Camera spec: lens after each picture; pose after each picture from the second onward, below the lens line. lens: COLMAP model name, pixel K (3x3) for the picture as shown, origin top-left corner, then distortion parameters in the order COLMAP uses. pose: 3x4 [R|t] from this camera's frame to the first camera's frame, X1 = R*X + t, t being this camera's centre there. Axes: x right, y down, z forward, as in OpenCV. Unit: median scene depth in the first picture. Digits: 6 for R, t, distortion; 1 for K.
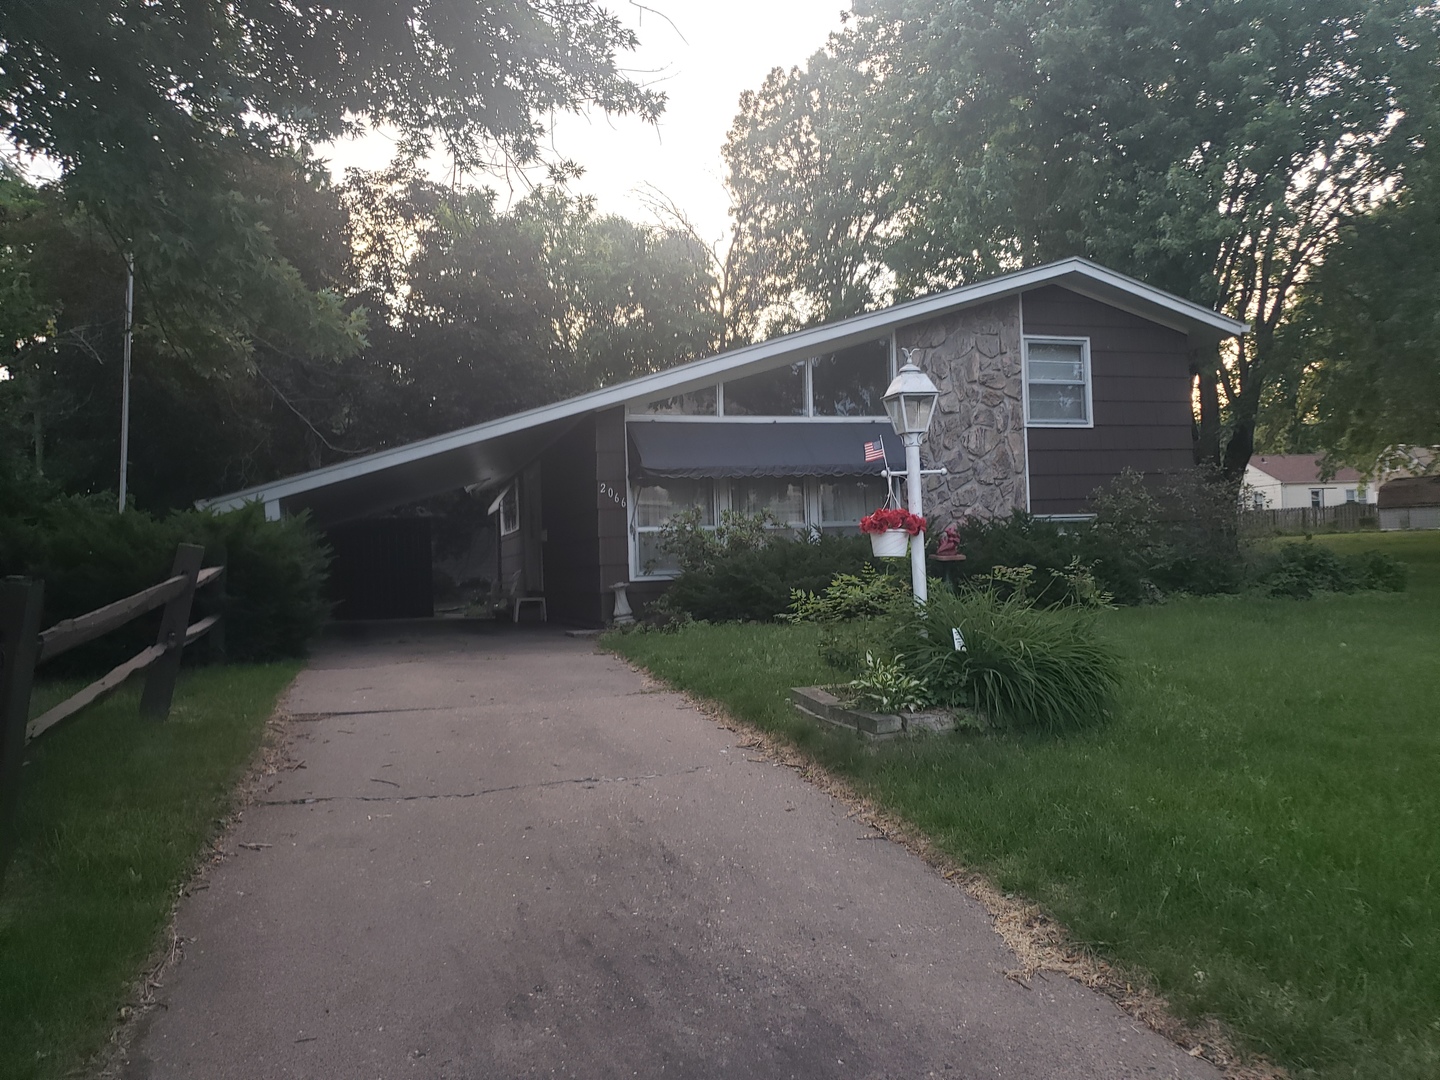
lens RADIAL K [[1090.1, 0, 720.0], [0, 1090.1, 539.6], [0, 0, 1]] dist [-0.007064, -0.001965]
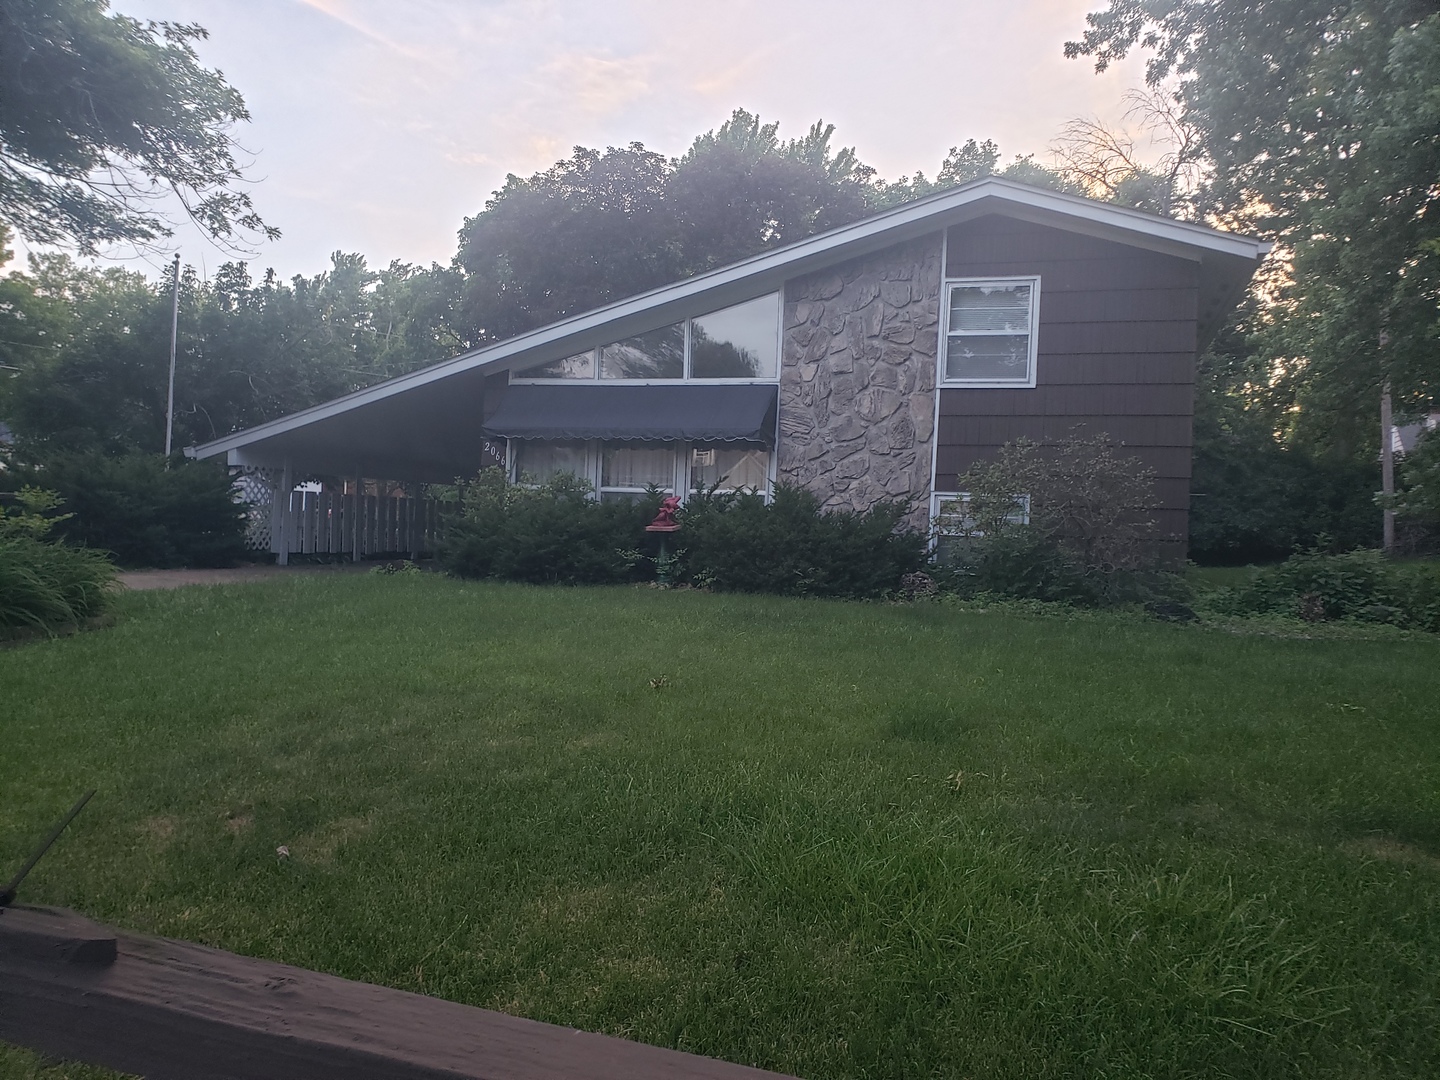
lens RADIAL K [[1090.1, 0, 719.9], [0, 1090.1, 538.0], [0, 0, 1]] dist [-0.007064, -0.001965]
pose [[0.803369, 0.075220, -0.590711, 0.658826], [-0.051967, 0.997061, 0.056289, -0.026331], [0.593209, -0.014523, 0.804917, 0.218411]]
